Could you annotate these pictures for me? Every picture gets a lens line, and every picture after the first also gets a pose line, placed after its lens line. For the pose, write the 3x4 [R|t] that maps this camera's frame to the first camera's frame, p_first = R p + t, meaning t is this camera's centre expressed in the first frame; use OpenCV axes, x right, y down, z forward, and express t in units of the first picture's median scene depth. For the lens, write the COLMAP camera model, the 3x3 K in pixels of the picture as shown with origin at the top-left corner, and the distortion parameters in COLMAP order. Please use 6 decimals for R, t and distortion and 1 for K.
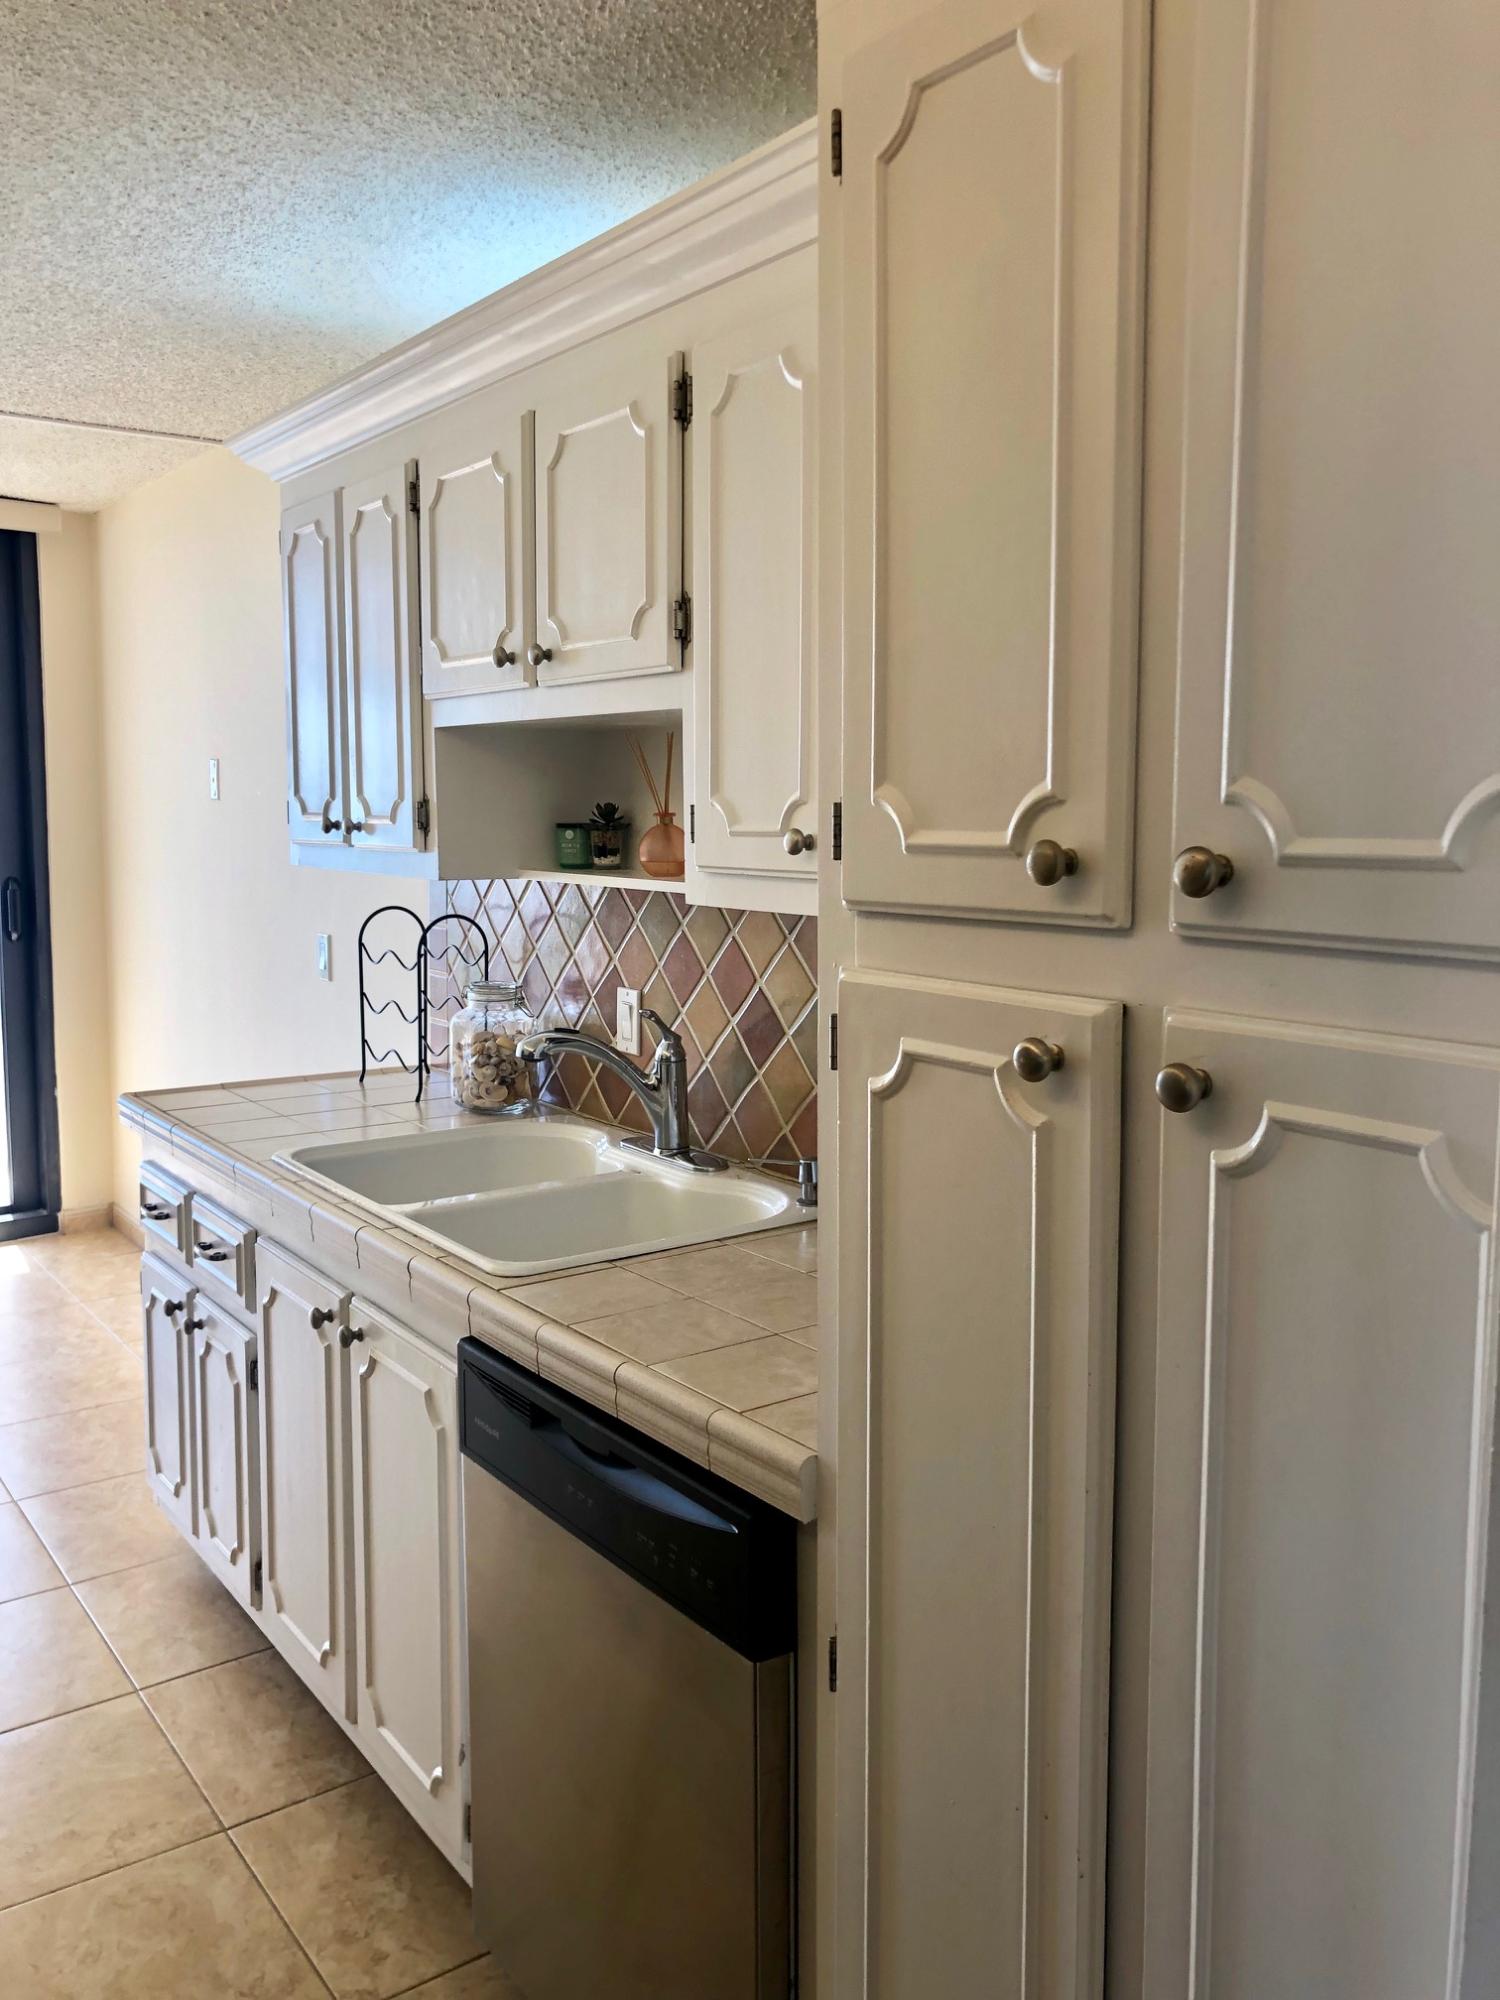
lens RADIAL K [[1612.7, 0, 714.8], [0, 1612.7, 992.1], [0, 0, 1]] dist [0.003774, 0.009798]
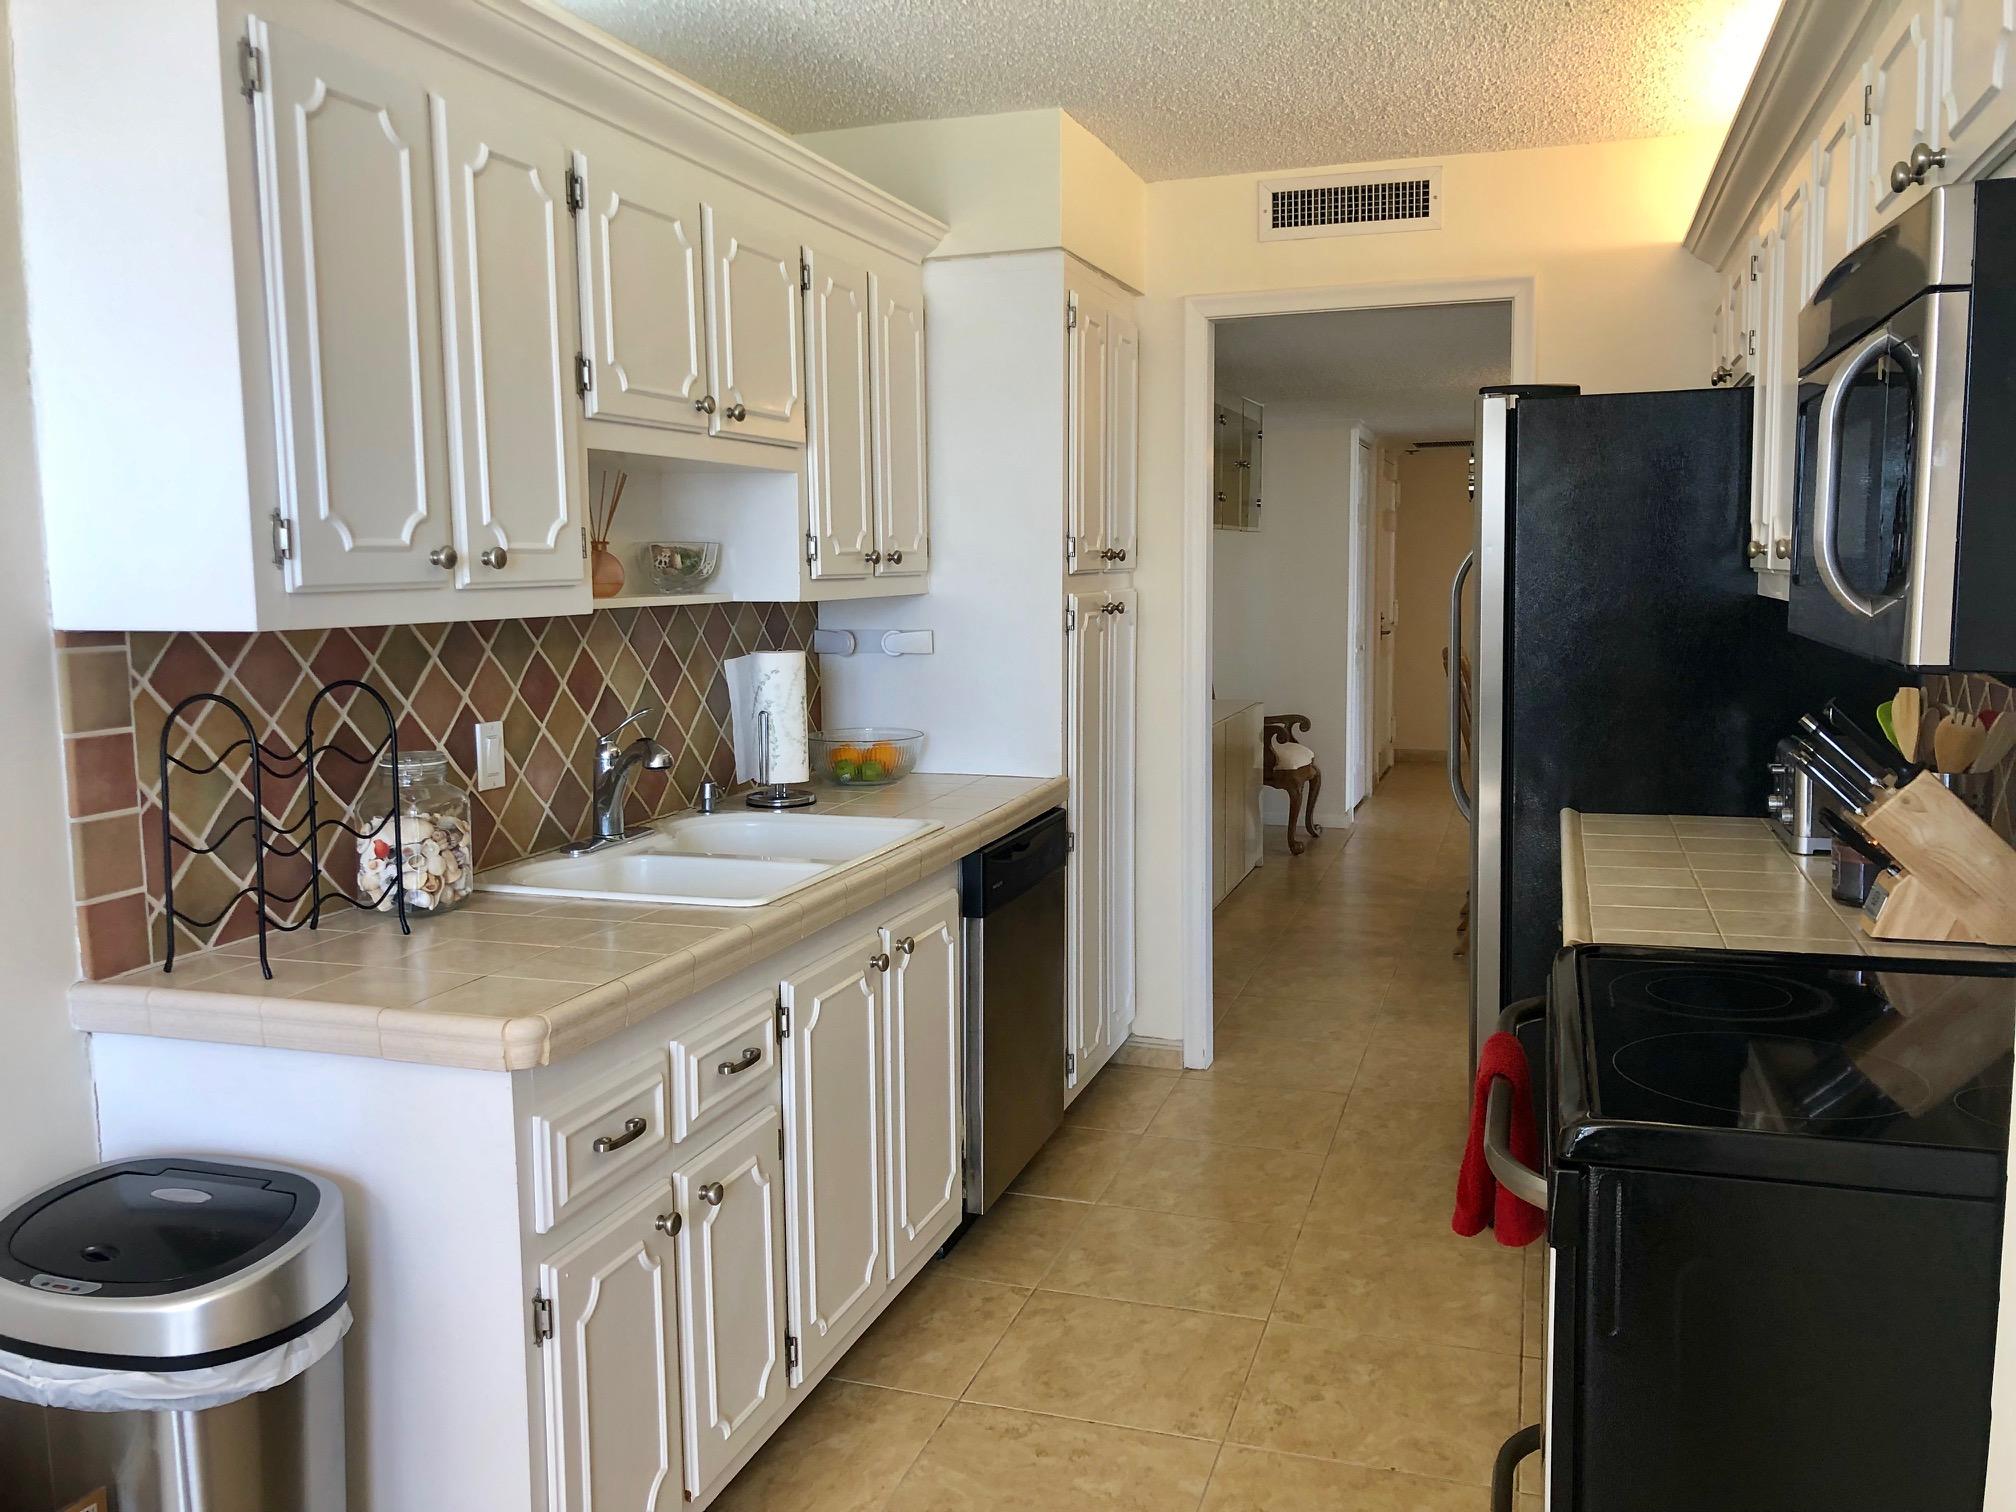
lens RADIAL K [[1625.6, 0, 1008.0], [0, 1625.6, 756.0], [0, 0, 1]] dist [0.003774, 0.009798]
pose [[-0.597439, -0.085088, 0.797387, -1.075960], [0.107177, 0.976961, 0.184552, -0.136333], [-0.794720, 0.195720, -0.574555, 1.365588]]
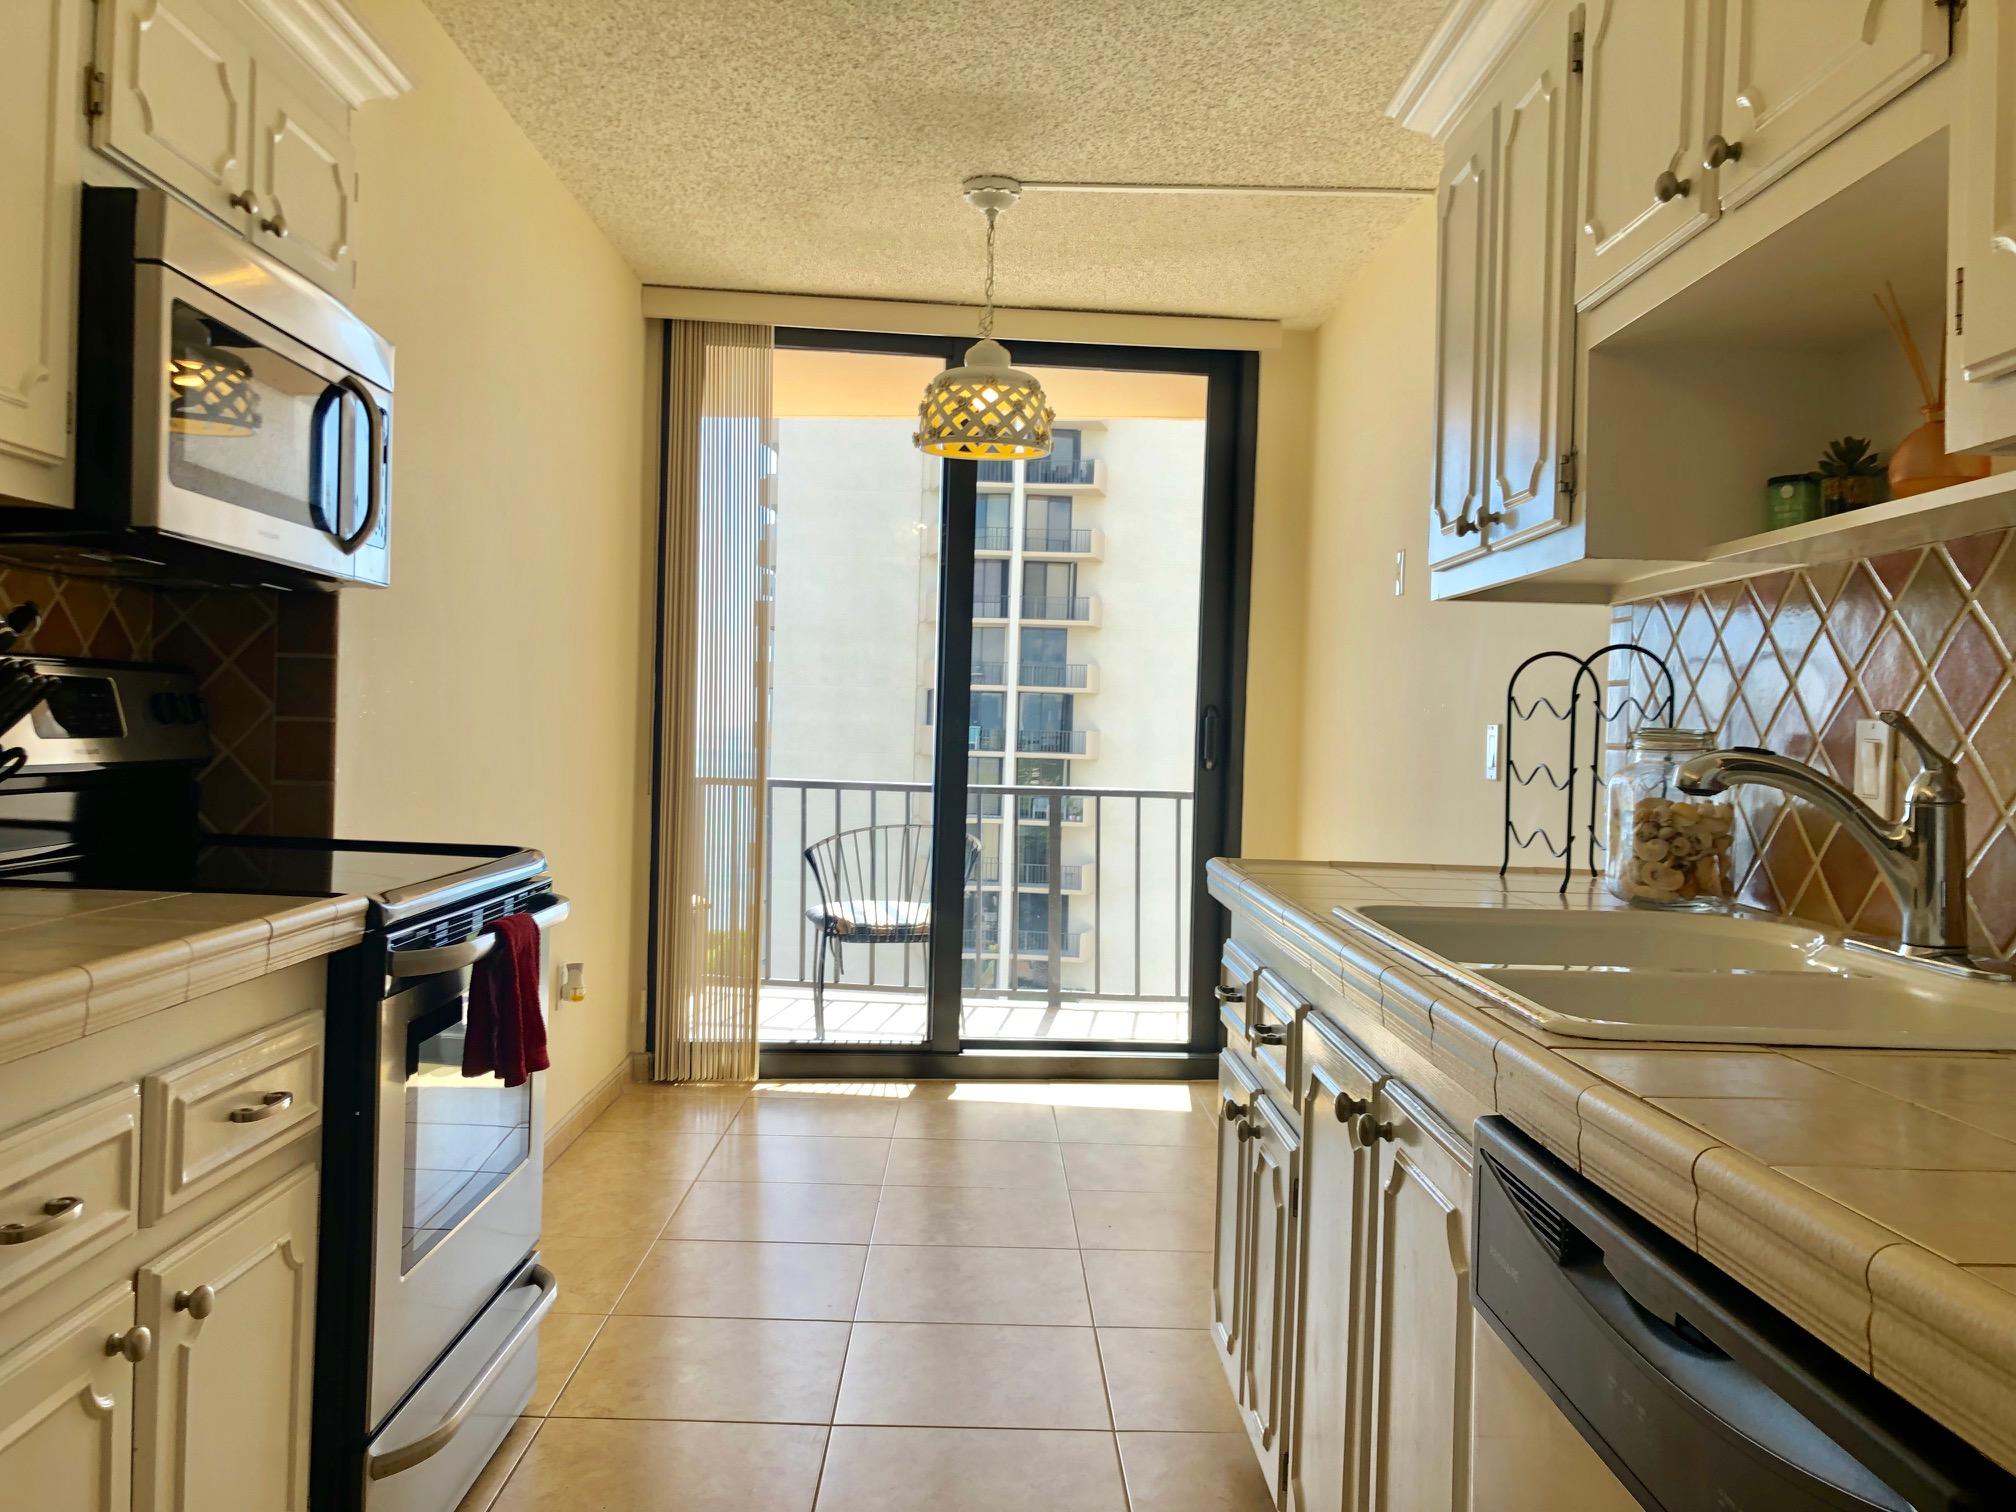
lens RADIAL K [[1605.1, 0, 996.9], [0, 1605.1, 734.8], [0, 0, 1]] dist [-0.011205, 0.041295]
pose [[0.821334, 0.027726, -0.569773, 0.026755], [-0.098261, 0.990765, -0.093433, 0.103902], [0.561921, 0.132726, 0.816473, 0.265034]]
